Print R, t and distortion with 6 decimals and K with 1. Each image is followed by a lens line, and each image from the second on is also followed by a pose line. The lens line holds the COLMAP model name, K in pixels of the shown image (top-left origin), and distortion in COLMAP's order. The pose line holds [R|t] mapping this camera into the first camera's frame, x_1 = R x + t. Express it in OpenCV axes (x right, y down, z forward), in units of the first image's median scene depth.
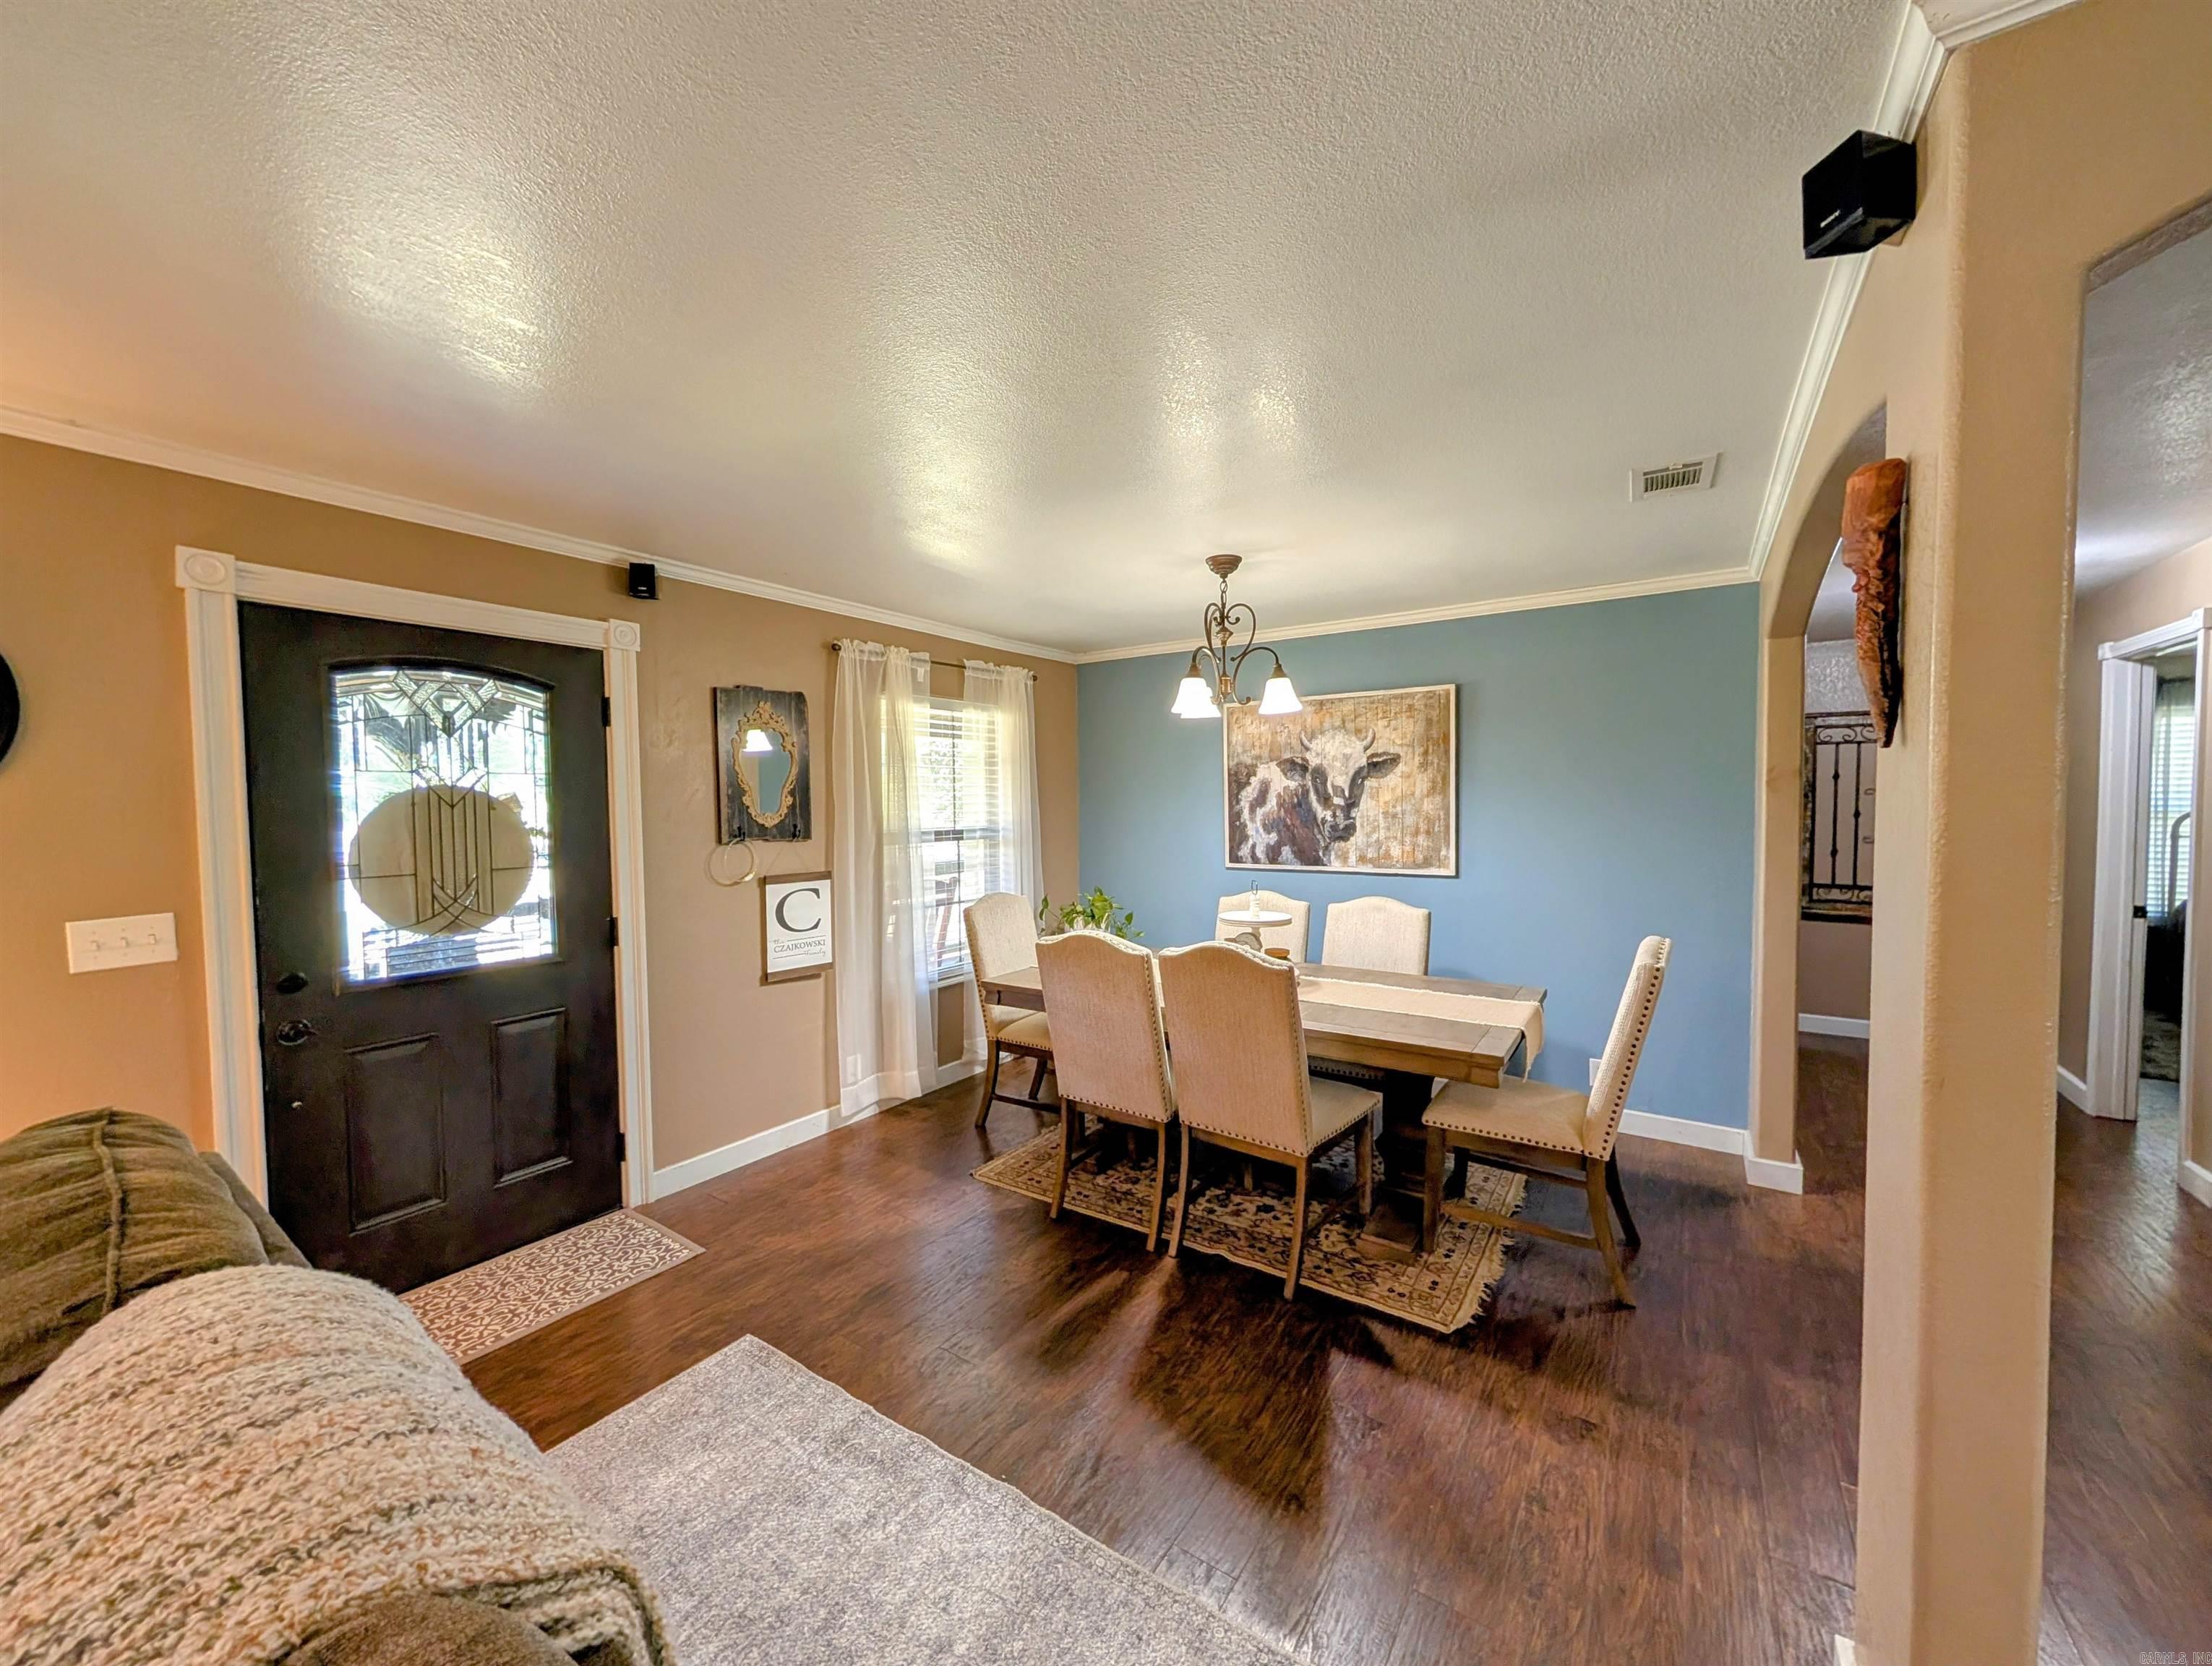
lens RADIAL K [[836.5, 0, 1104.6], [0, 836.5, 828.8], [0, 0, 1]] dist [-0.000485, 0.000044]
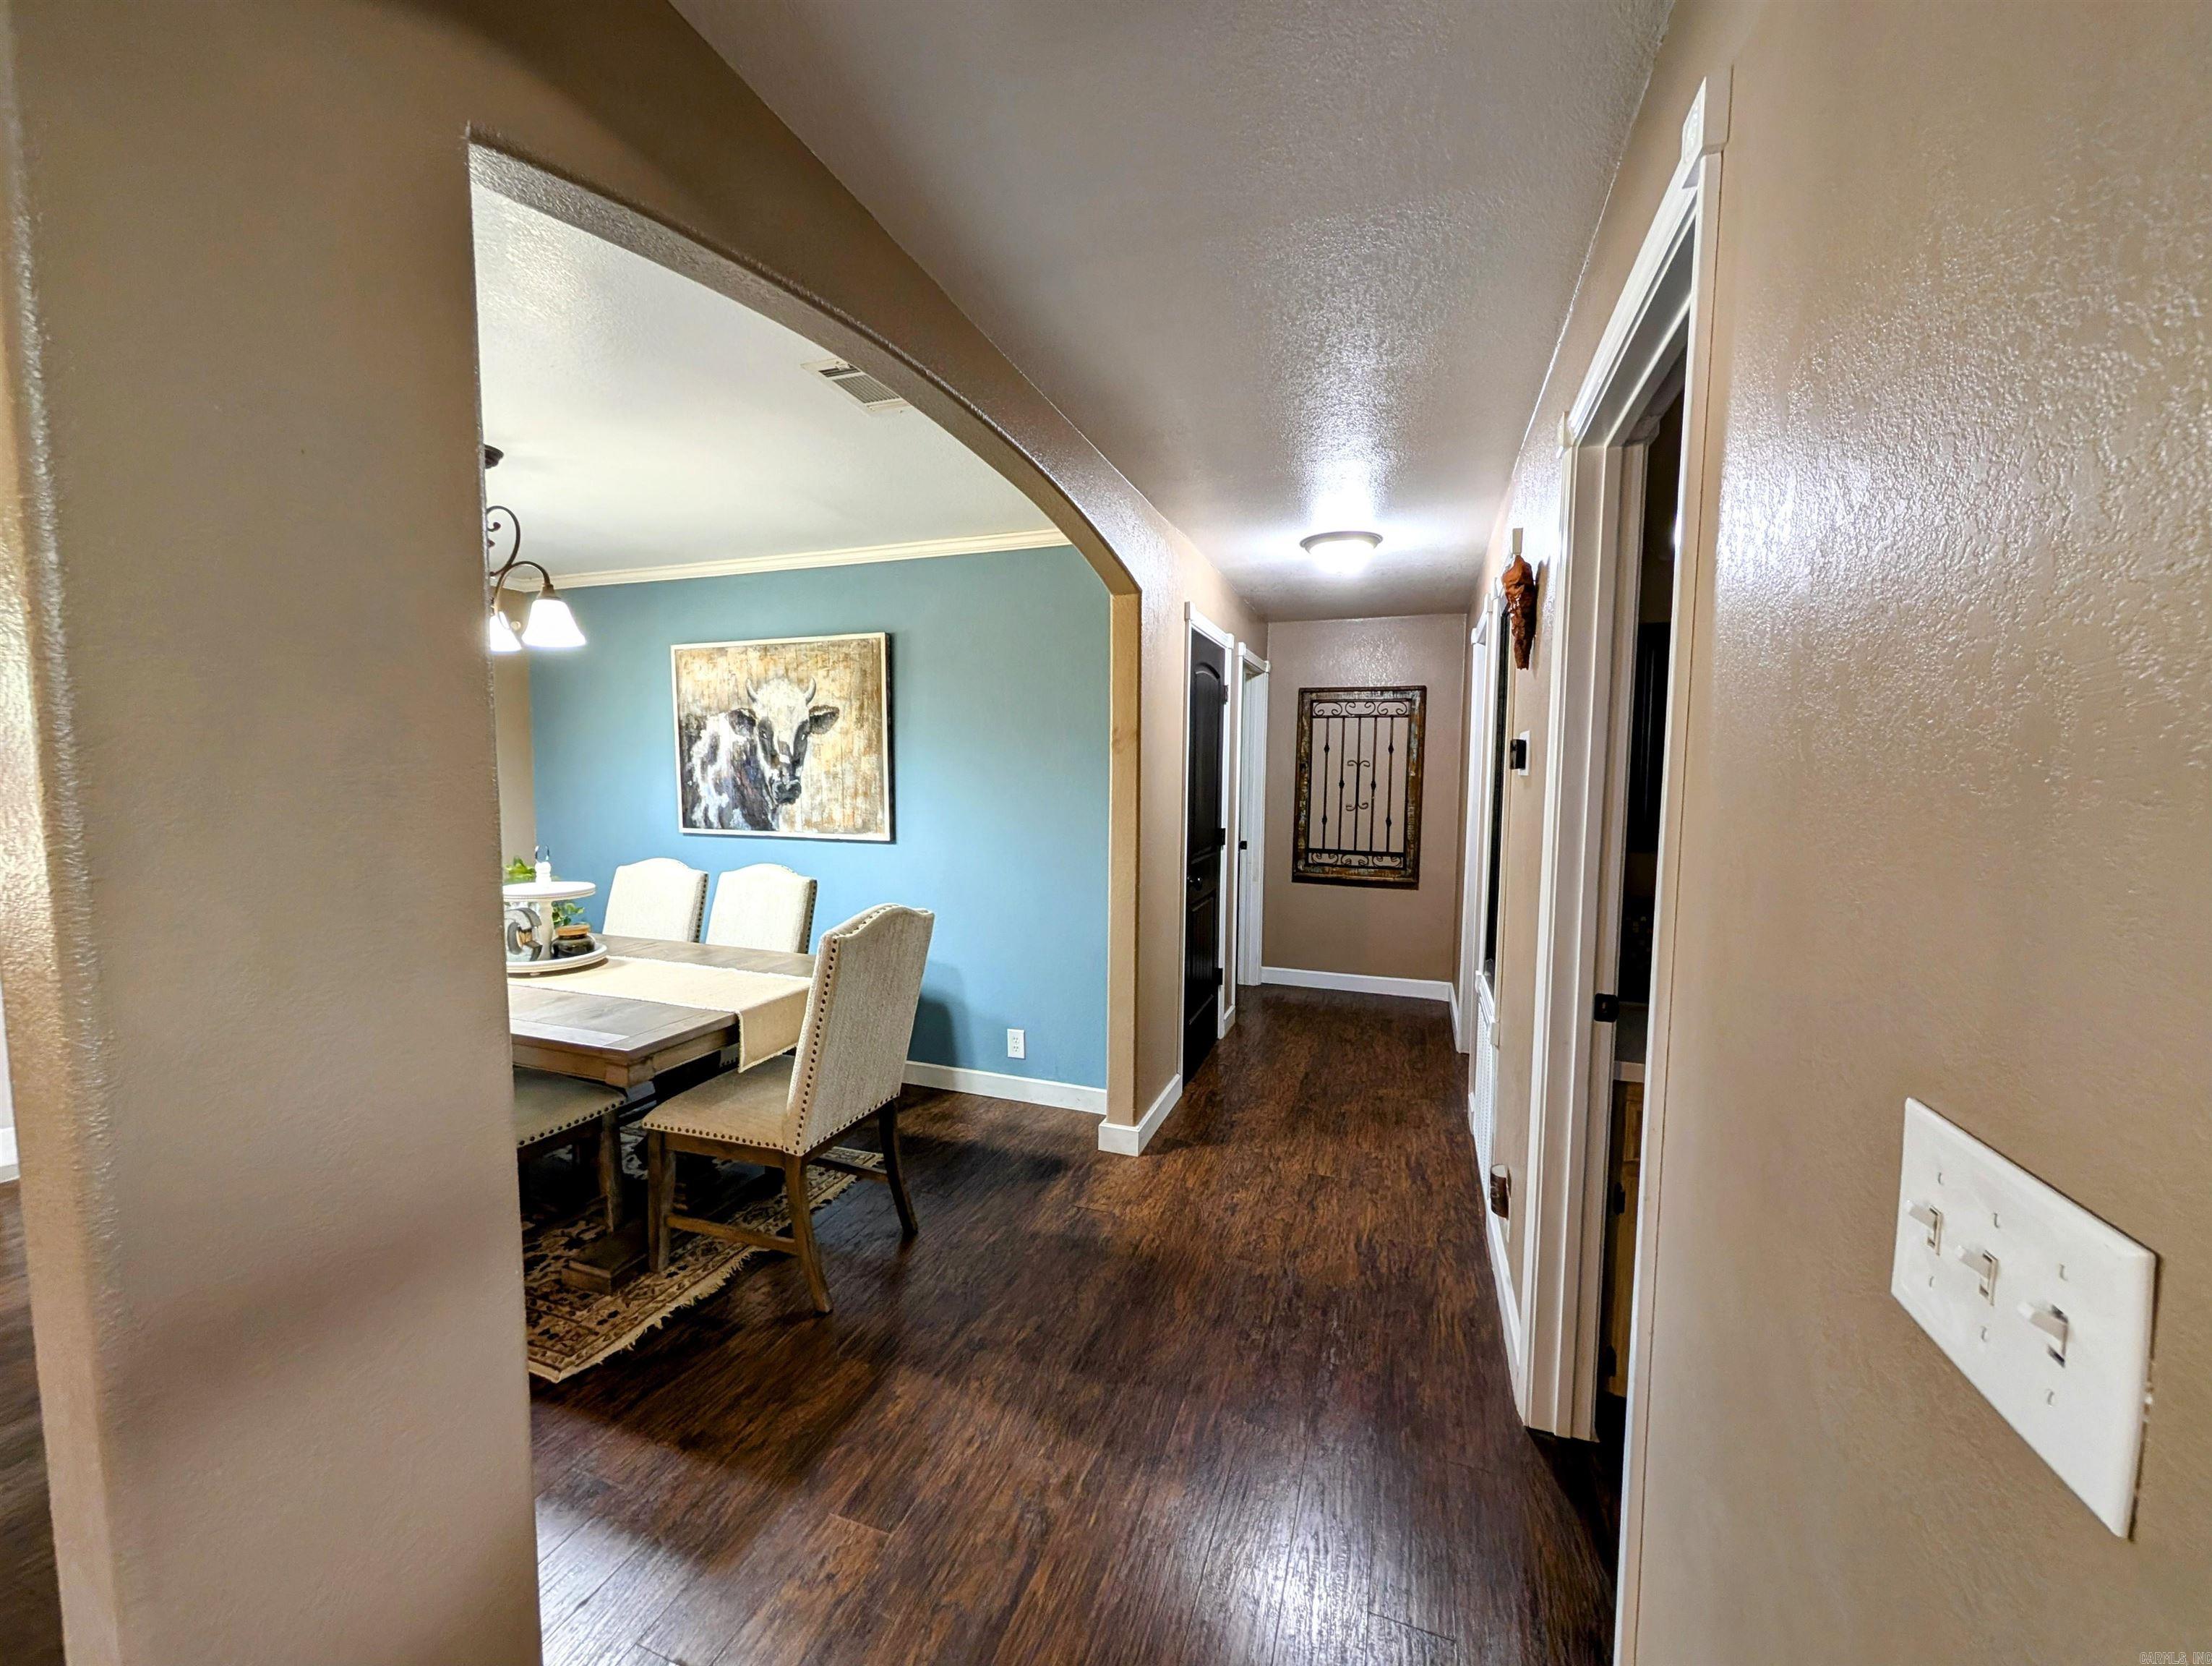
lens RADIAL K [[836.5, 0, 1103.0], [0, 836.5, 829.8], [0, 0, 1]] dist [-0.000485, 0.000044]
pose [[0.968118, 0.000663, 0.250495, 0.398611], [-0.008980, 0.999446, 0.032060, 0.011584], [-0.250335, -0.033287, 0.967587, 0.041638]]
